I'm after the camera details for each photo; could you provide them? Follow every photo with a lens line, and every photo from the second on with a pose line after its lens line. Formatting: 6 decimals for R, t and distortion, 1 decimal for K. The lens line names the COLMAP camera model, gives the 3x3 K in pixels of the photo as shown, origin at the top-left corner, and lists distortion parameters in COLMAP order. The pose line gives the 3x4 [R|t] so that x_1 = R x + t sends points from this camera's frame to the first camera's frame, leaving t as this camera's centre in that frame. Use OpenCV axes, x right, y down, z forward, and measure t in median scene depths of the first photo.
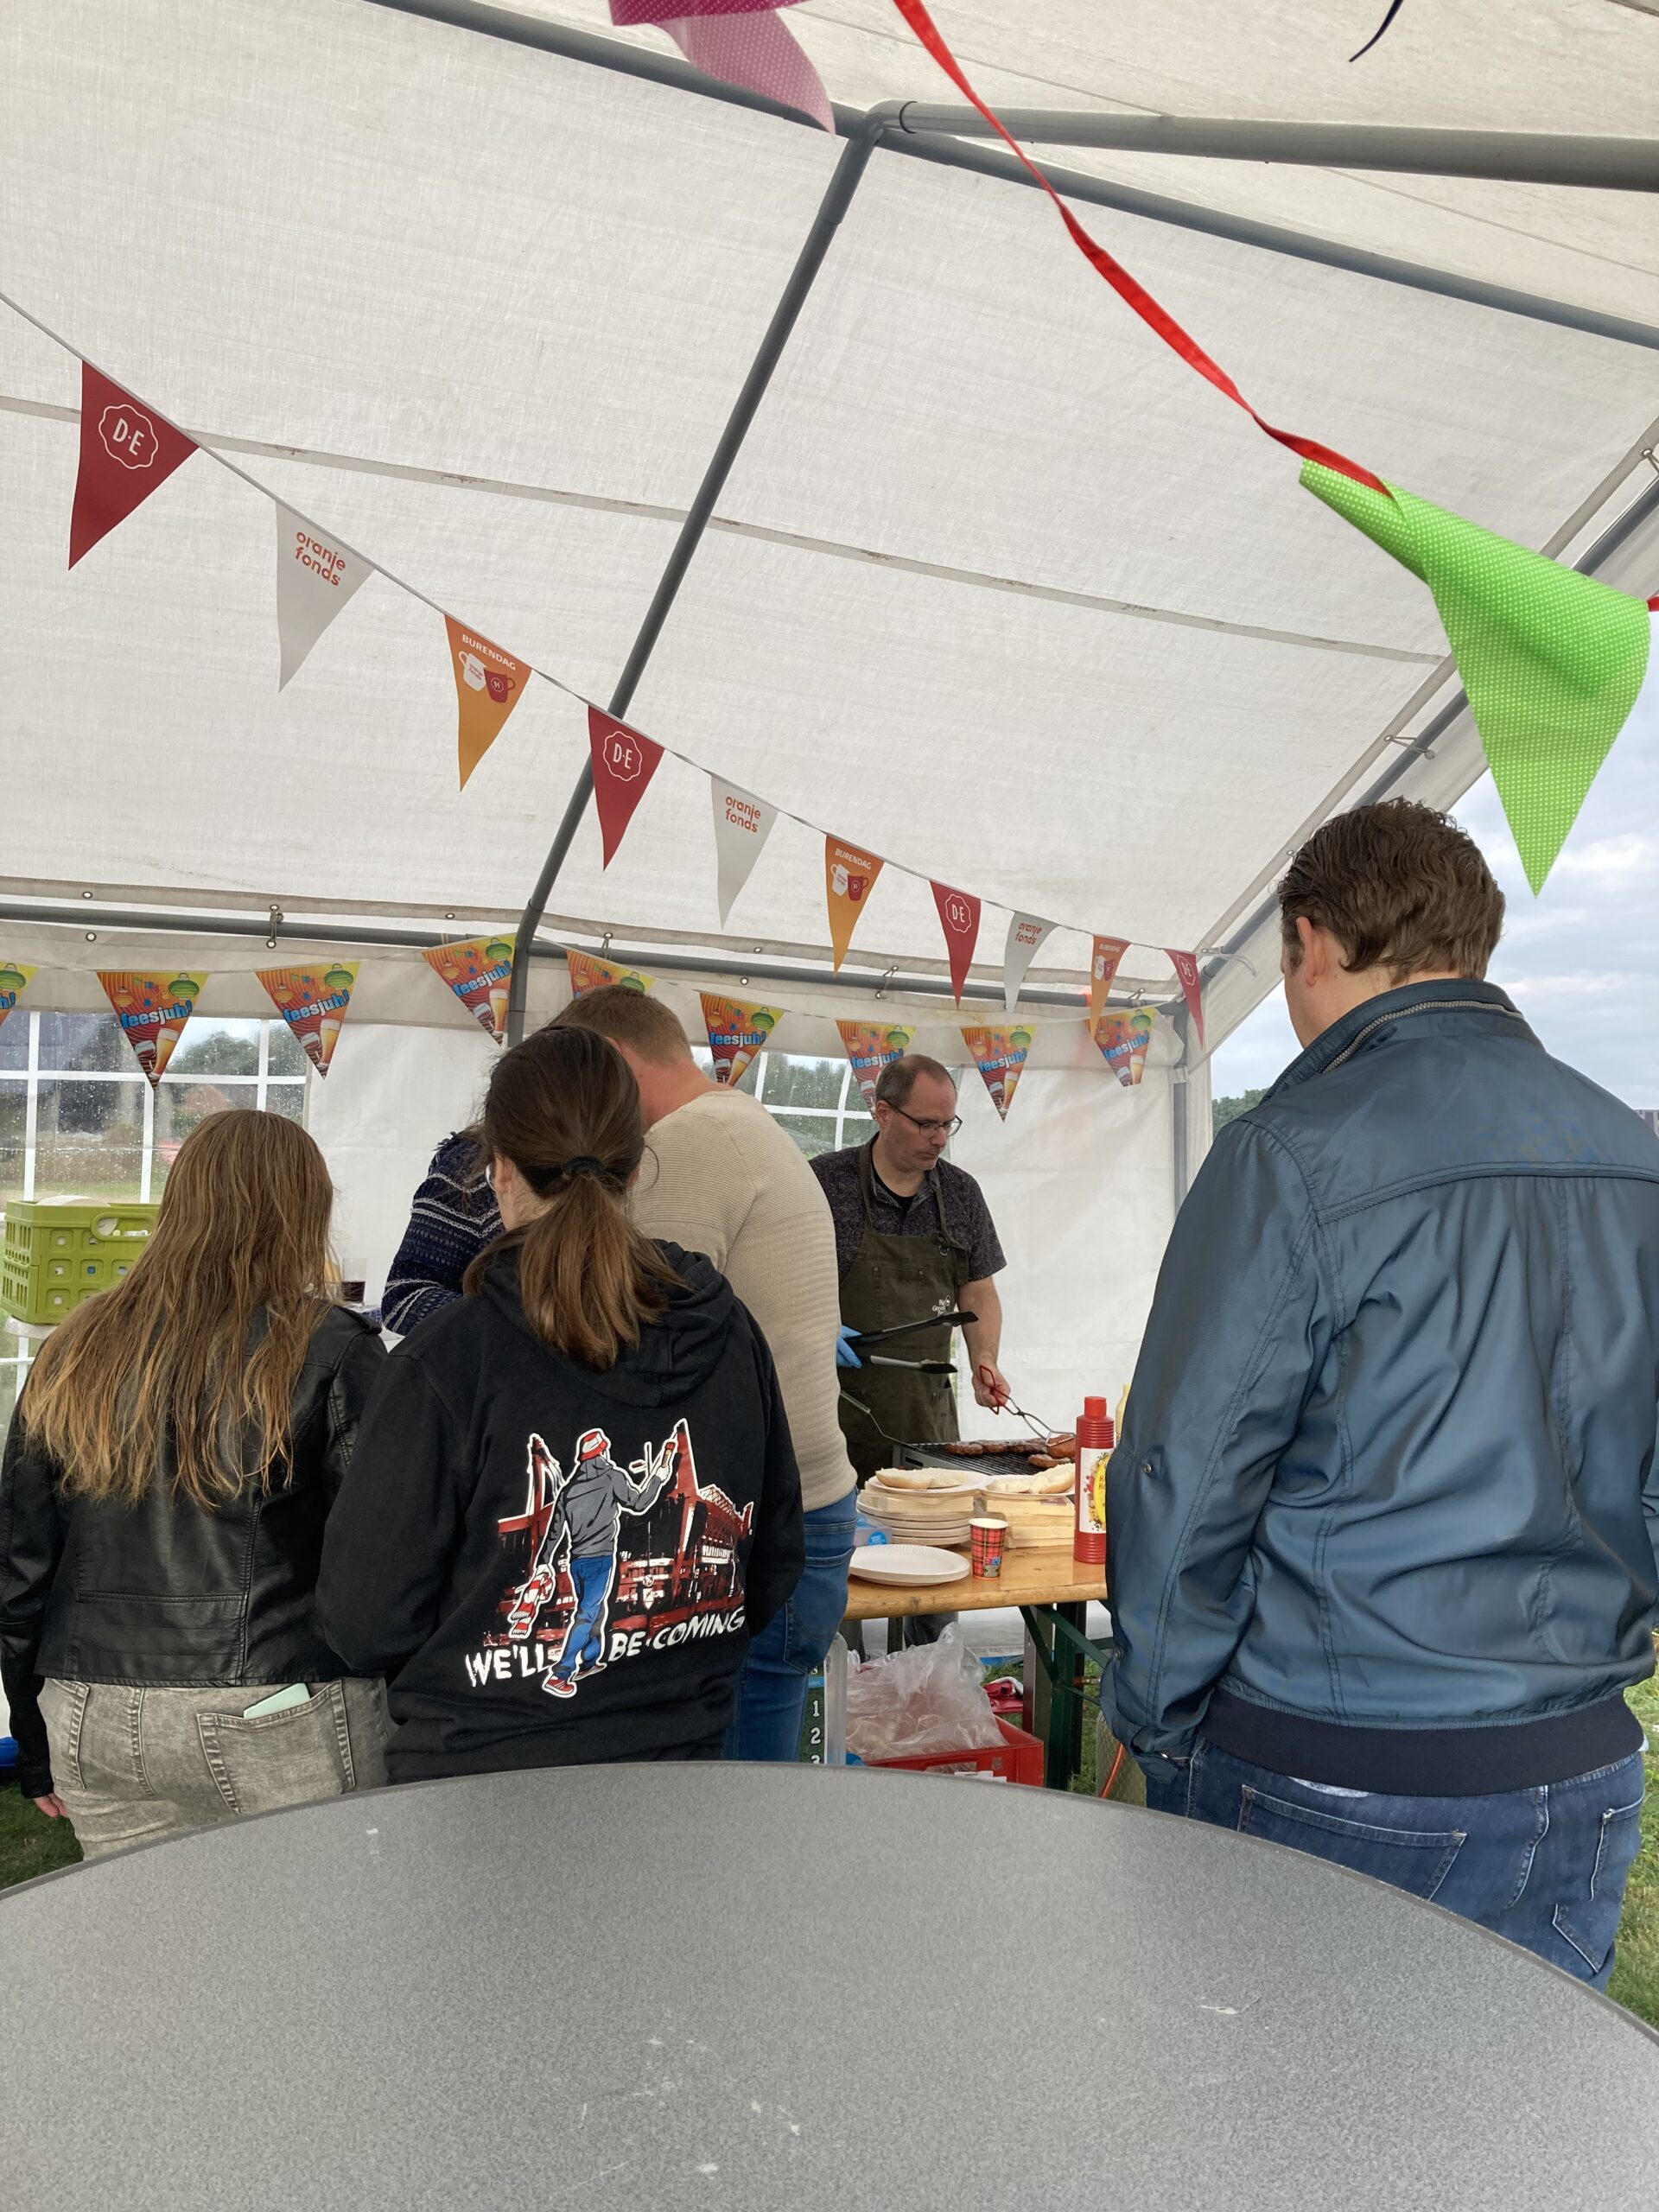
lens RADIAL K [[1791.1, 0, 850.9], [0, 1791.1, 1095.8], [0, 0, 1]] dist [-0.004638, -0.001270]
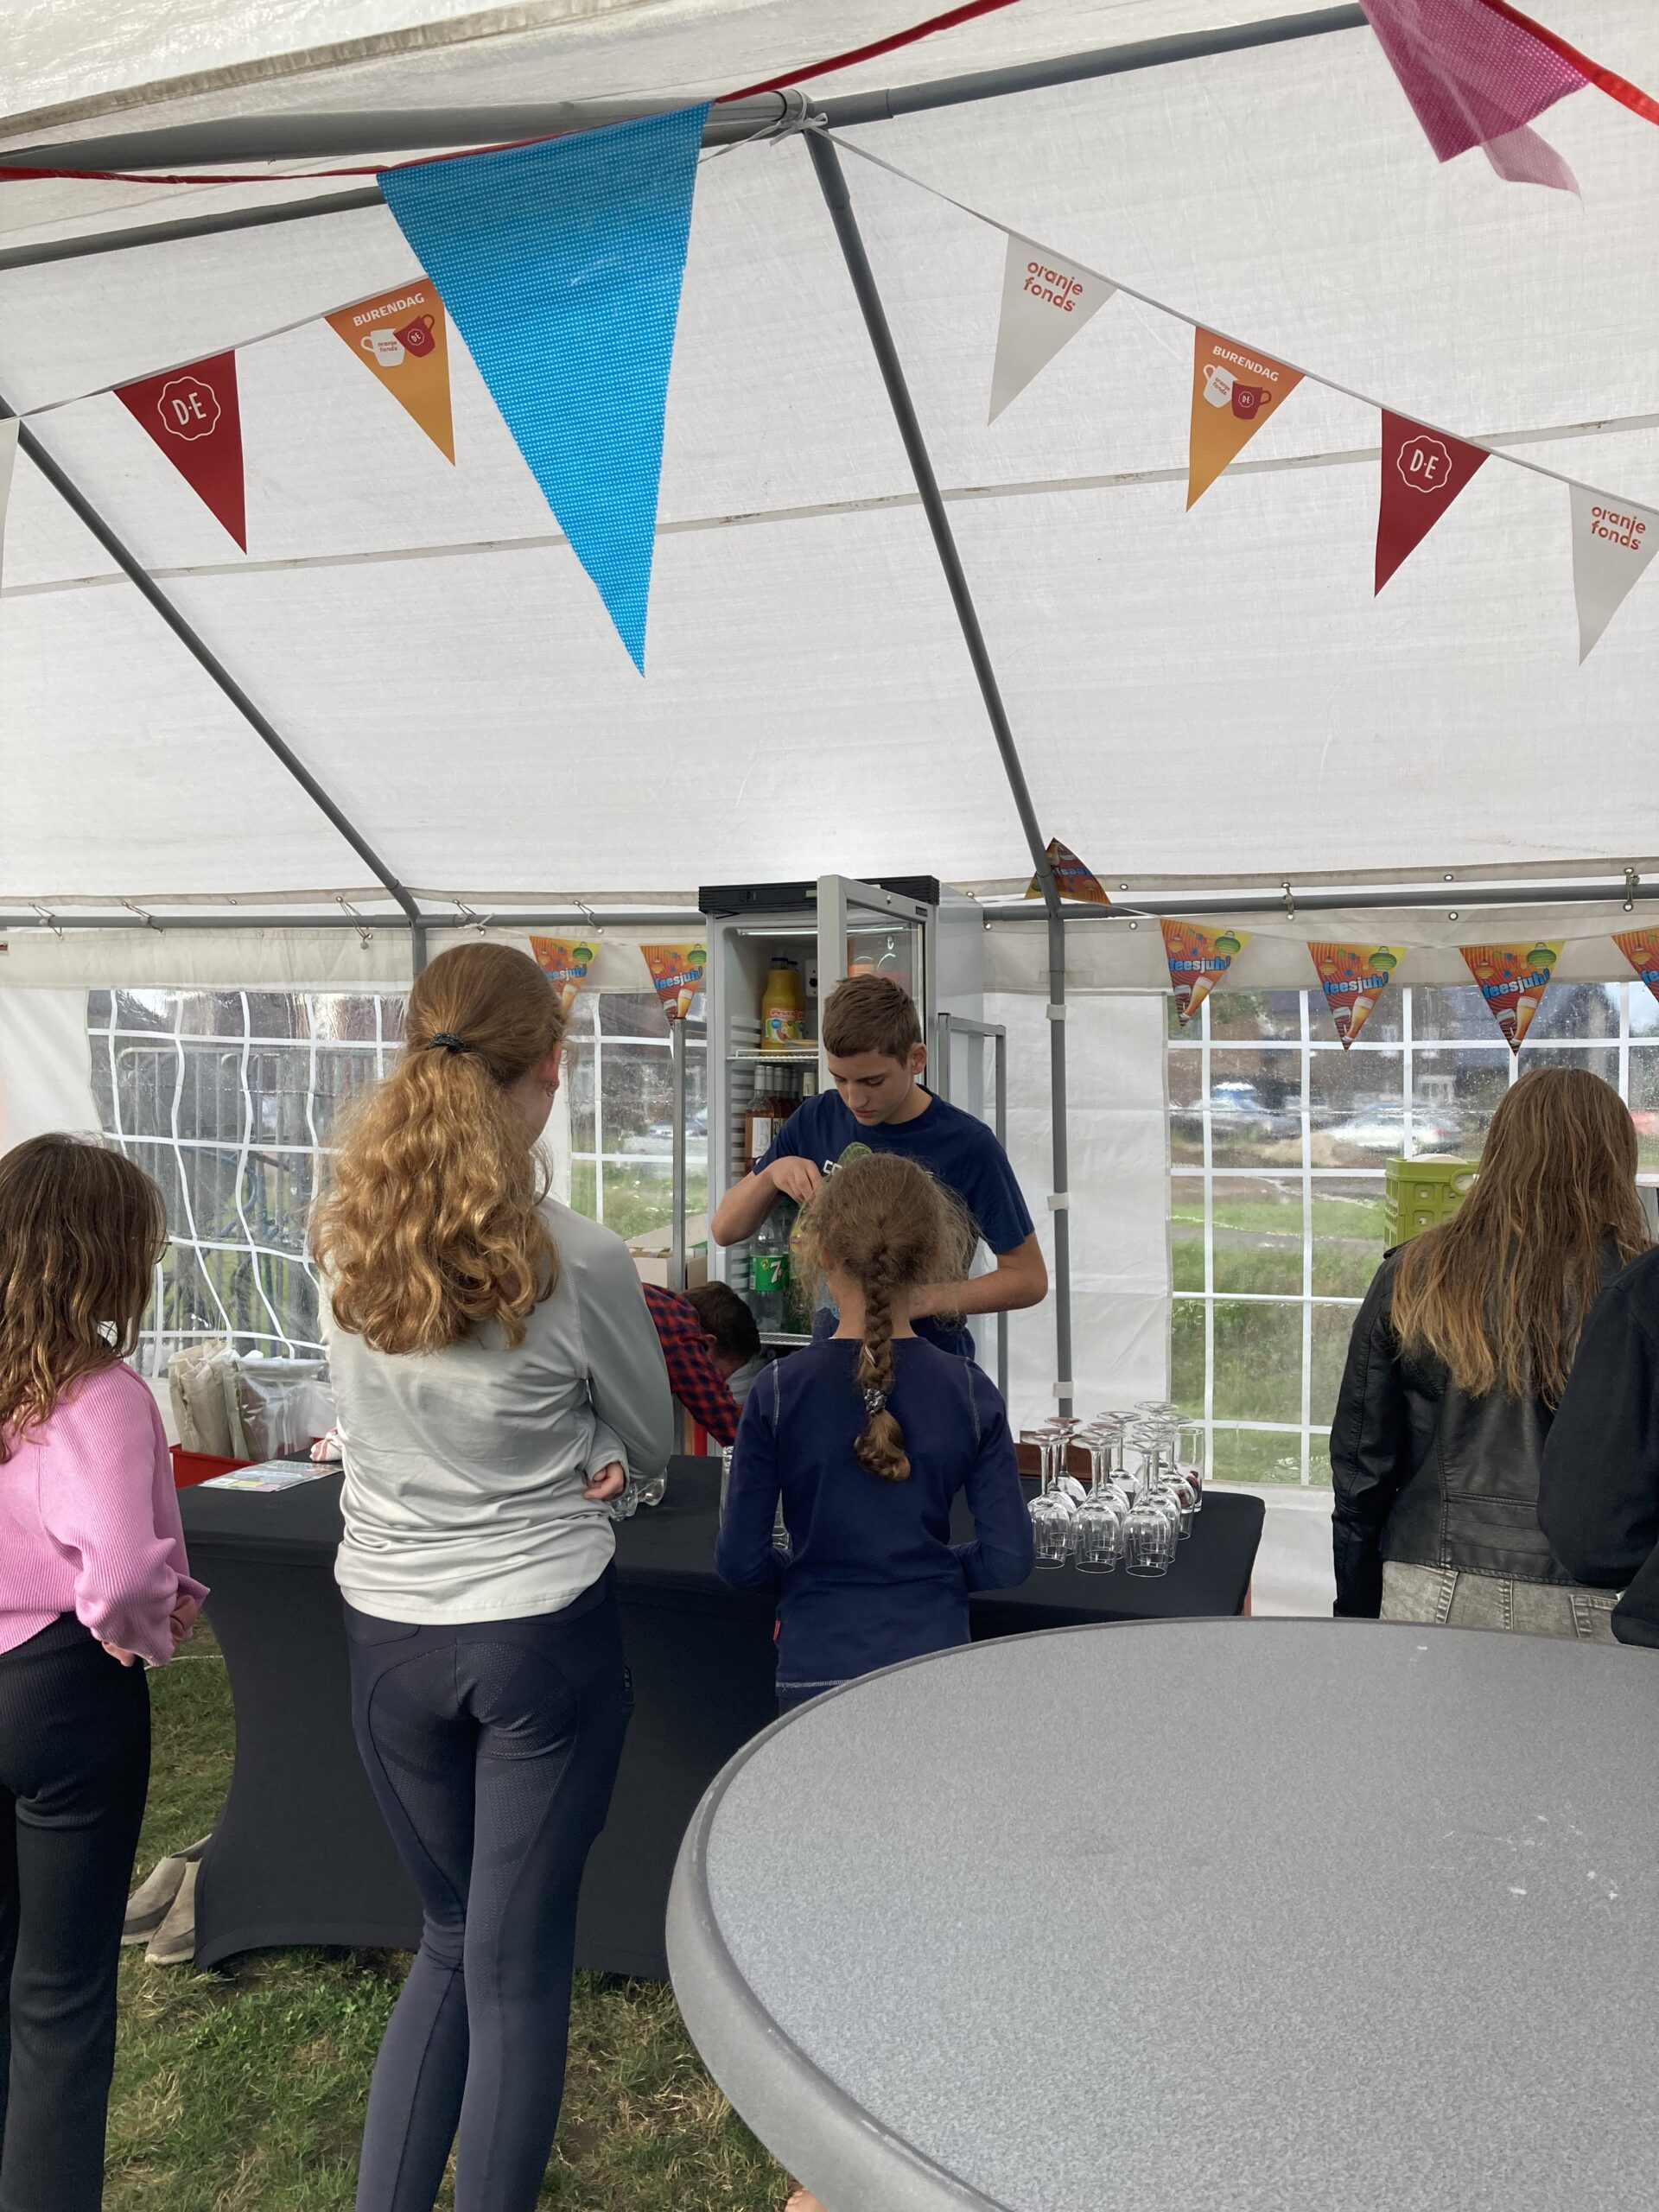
lens RADIAL K [[1836.4, 0, 829.5], [0, 1836.4, 1106.0], [0, 0, 1]] dist [0.010792, 0.009771]
pose [[0.693061, -0.013330, -0.720756, 0.122878], [0.027492, 0.999590, 0.007948, 0.007409], [0.720355, -0.025323, 0.693144, -0.050831]]
